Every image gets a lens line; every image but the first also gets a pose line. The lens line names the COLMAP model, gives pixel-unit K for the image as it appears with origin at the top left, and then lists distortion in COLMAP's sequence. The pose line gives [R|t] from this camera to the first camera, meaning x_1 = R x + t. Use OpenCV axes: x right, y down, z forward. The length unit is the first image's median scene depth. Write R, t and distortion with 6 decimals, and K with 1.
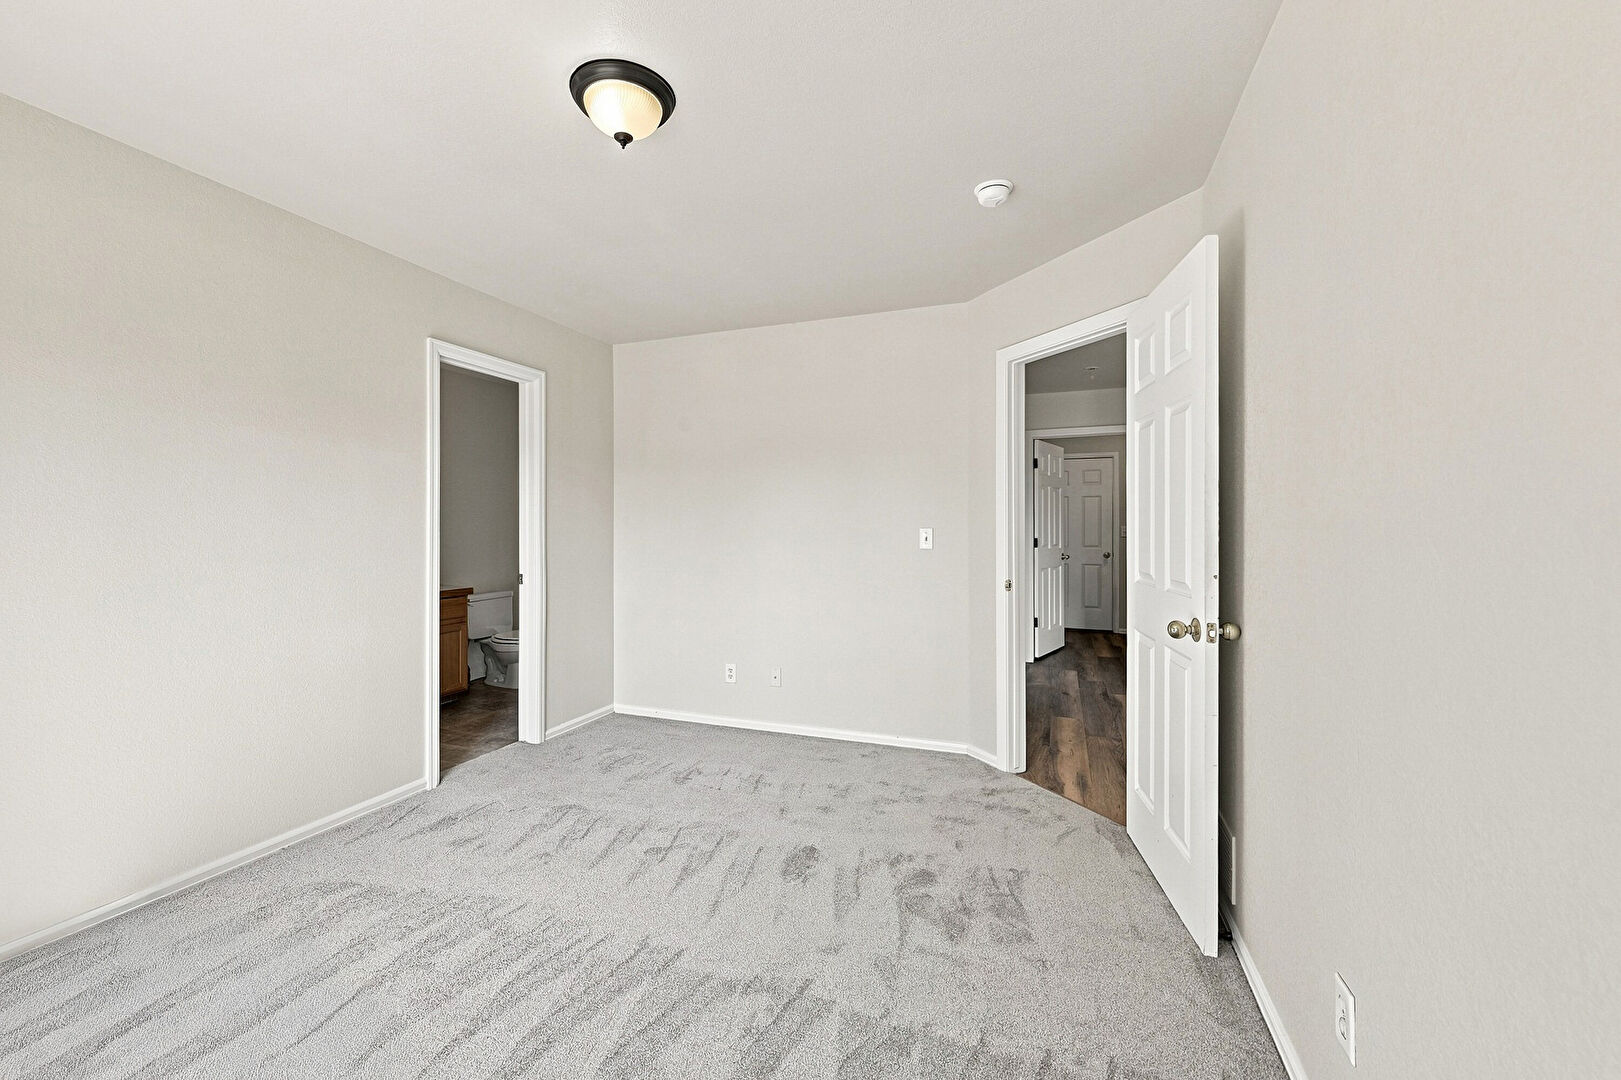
lens RADIAL K [[648.6, 0, 809.1], [0, 648.6, 531.7], [0, 0, 1]] dist [0.000886, 0.000164]
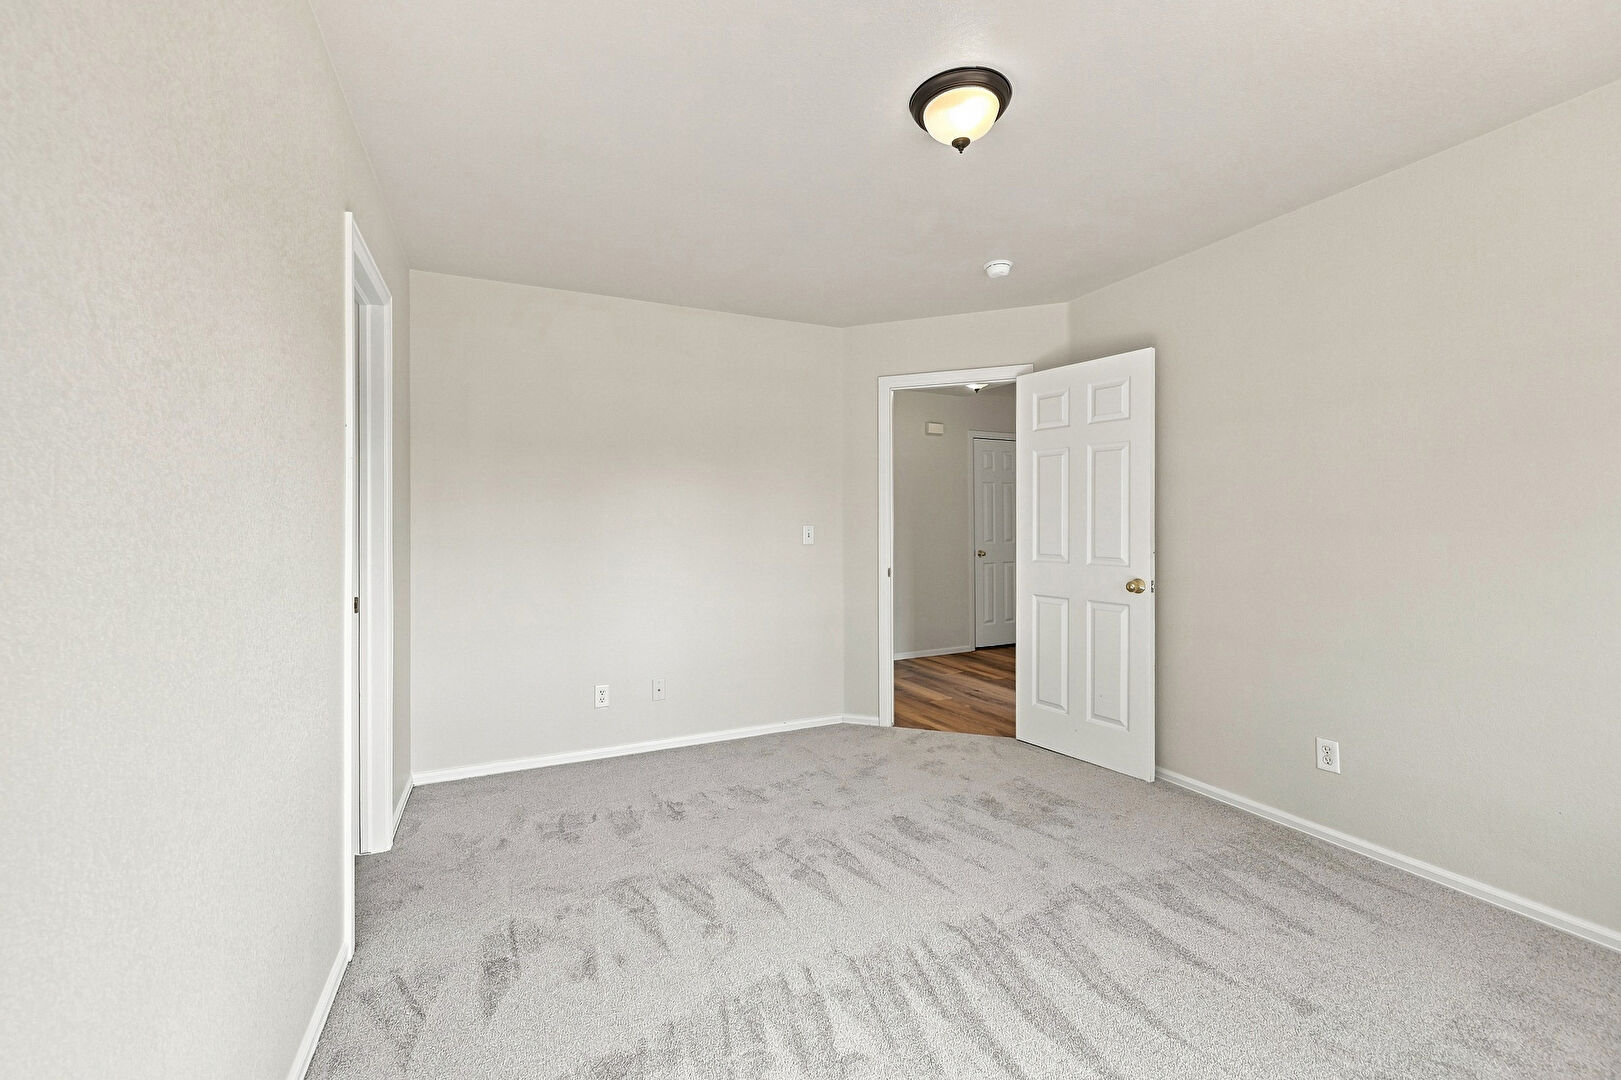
lens RADIAL K [[649.7, 0, 806.8], [0, 649.7, 527.3], [0, 0, 1]] dist [0.001694, 0.000177]
pose [[0.705809, -0.002343, 0.708398, -0.837218], [0.008628, 0.999949, -0.005288, 0.004862], [-0.708350, 0.009845, 0.705793, 0.317680]]
